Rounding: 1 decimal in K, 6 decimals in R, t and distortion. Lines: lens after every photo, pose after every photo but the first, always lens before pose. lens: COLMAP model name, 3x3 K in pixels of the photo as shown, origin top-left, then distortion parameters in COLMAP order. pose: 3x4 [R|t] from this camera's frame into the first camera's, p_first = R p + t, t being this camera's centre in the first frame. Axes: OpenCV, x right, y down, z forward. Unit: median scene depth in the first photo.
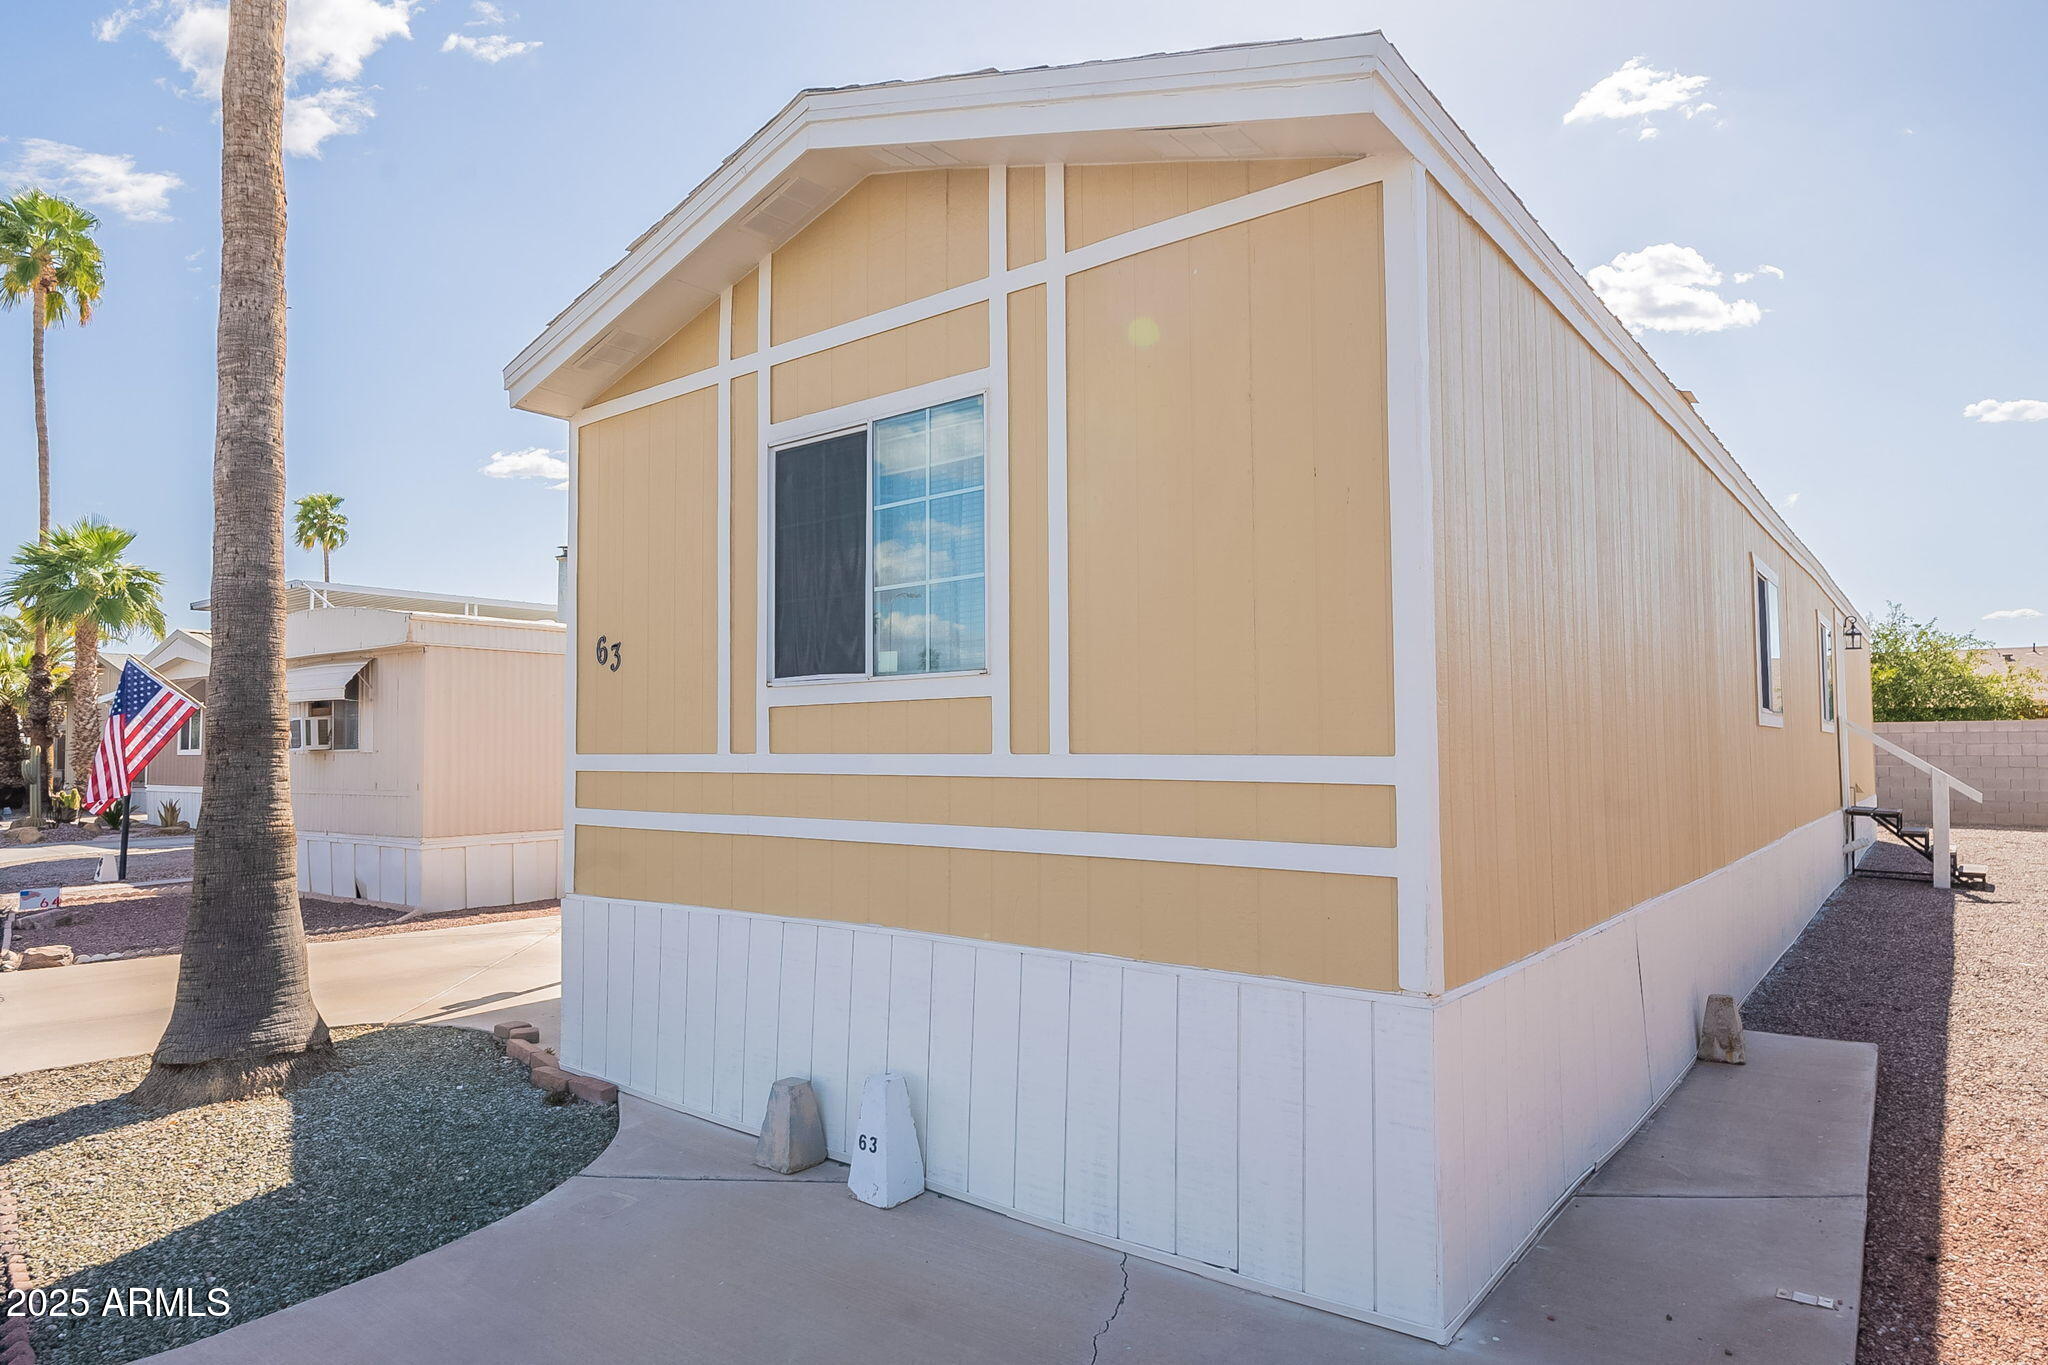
lens RADIAL K [[1208.9, 0, 1024.0], [0, 1208.9, 682.5], [0, 0, 1]] dist [0.000100, 0.000121]
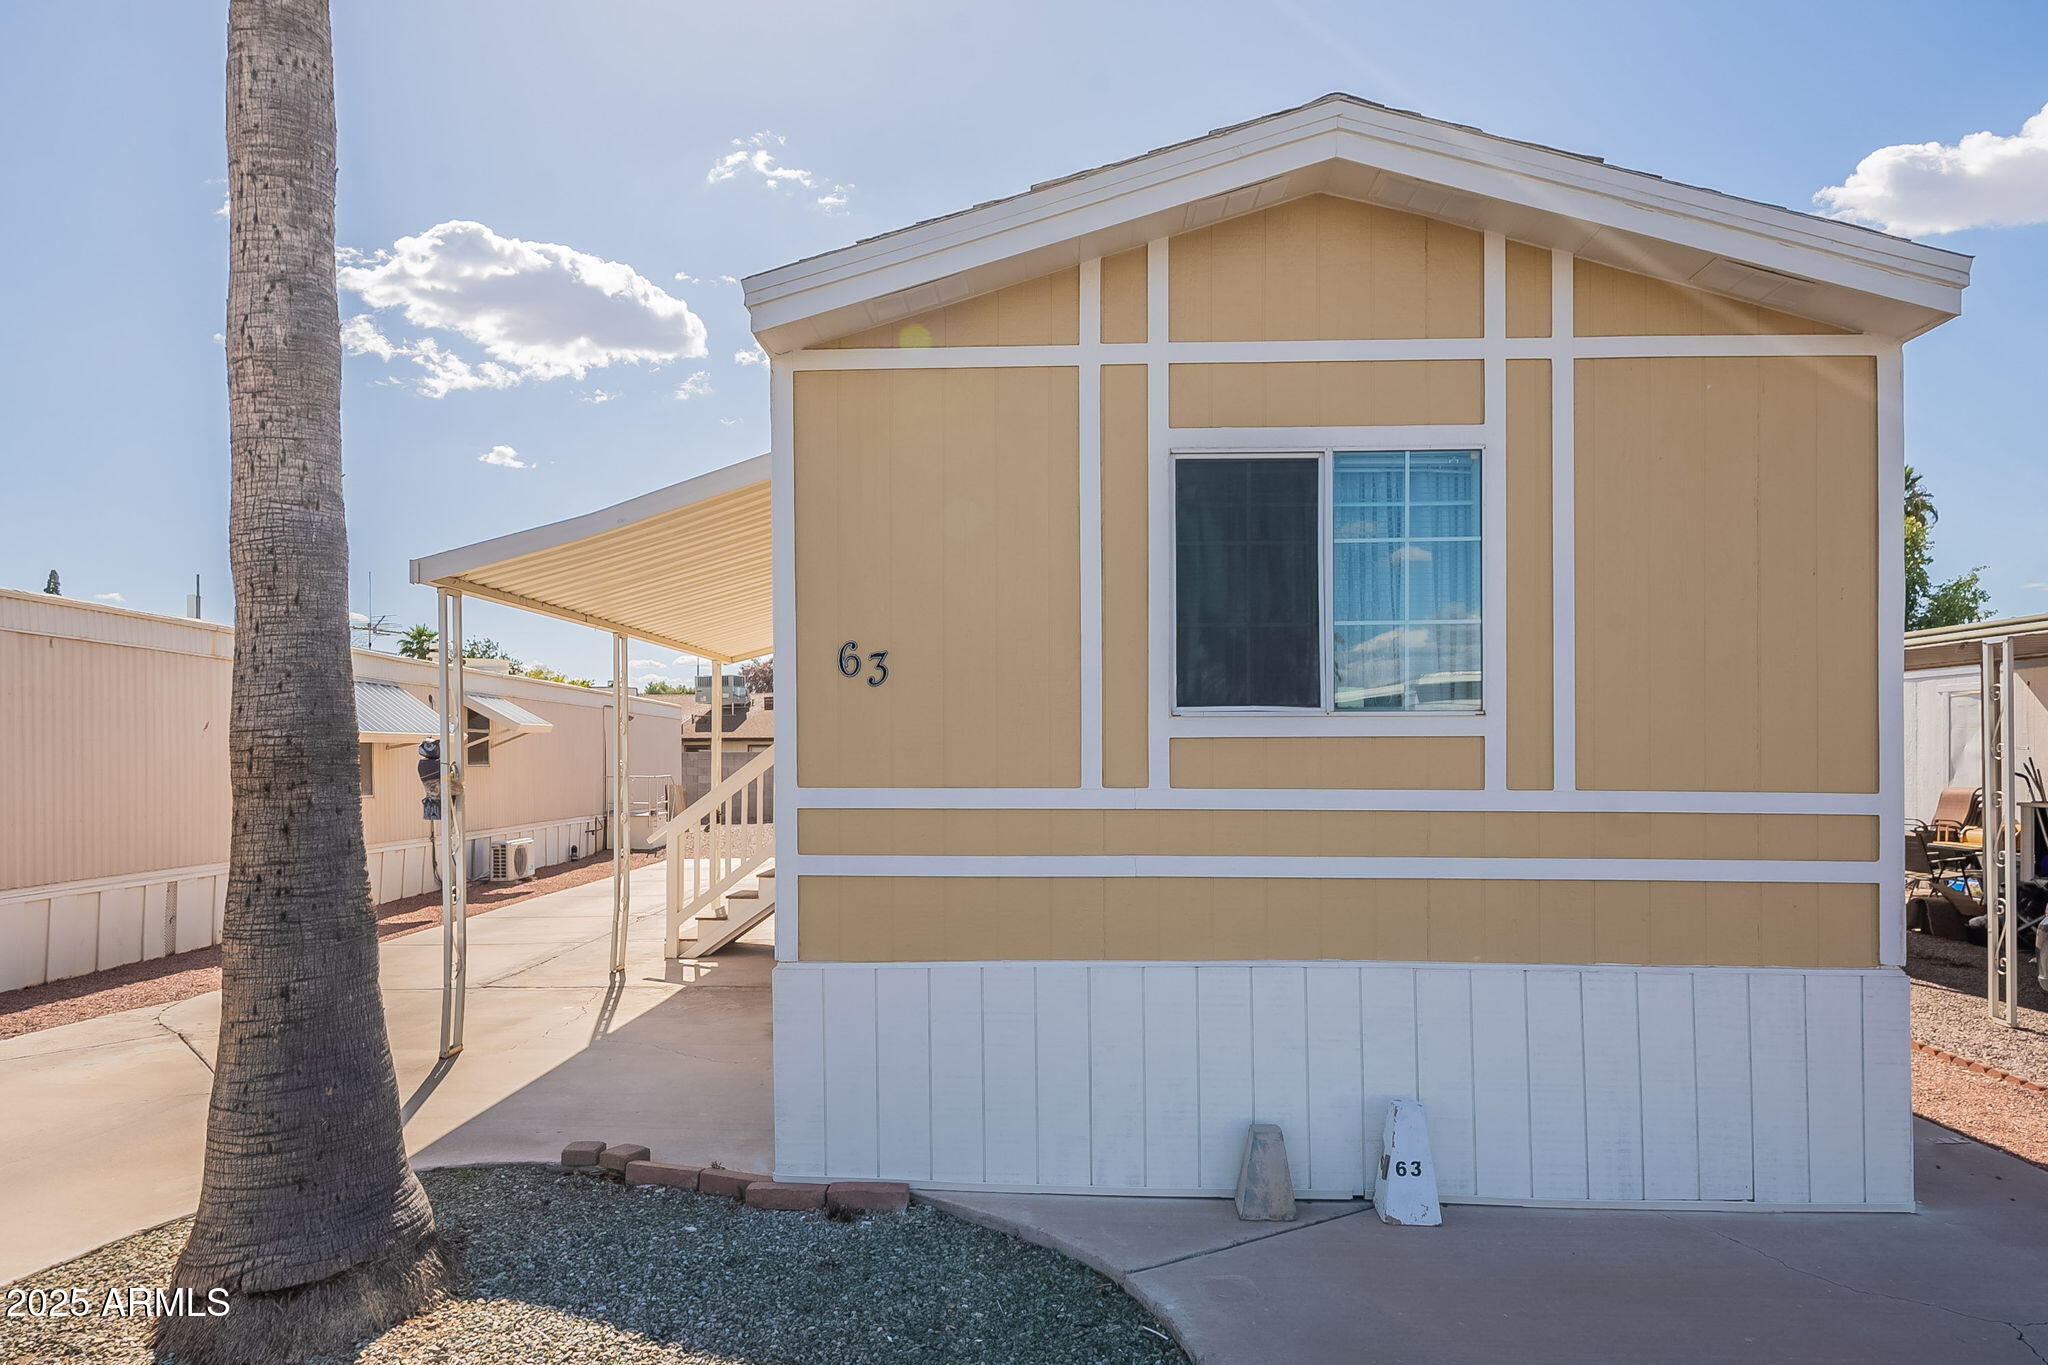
lens RADIAL K [[1232.9, 0, 1023.7], [0, 1232.9, 750.3], [0, 0, 1]] dist [0.002295, -0.001385]
pose [[0.808274, 0.012708, 0.588669, -0.910685], [-0.038773, 0.998746, 0.031677, 0.004570], [-0.587528, -0.048428, 0.807753, 0.324266]]
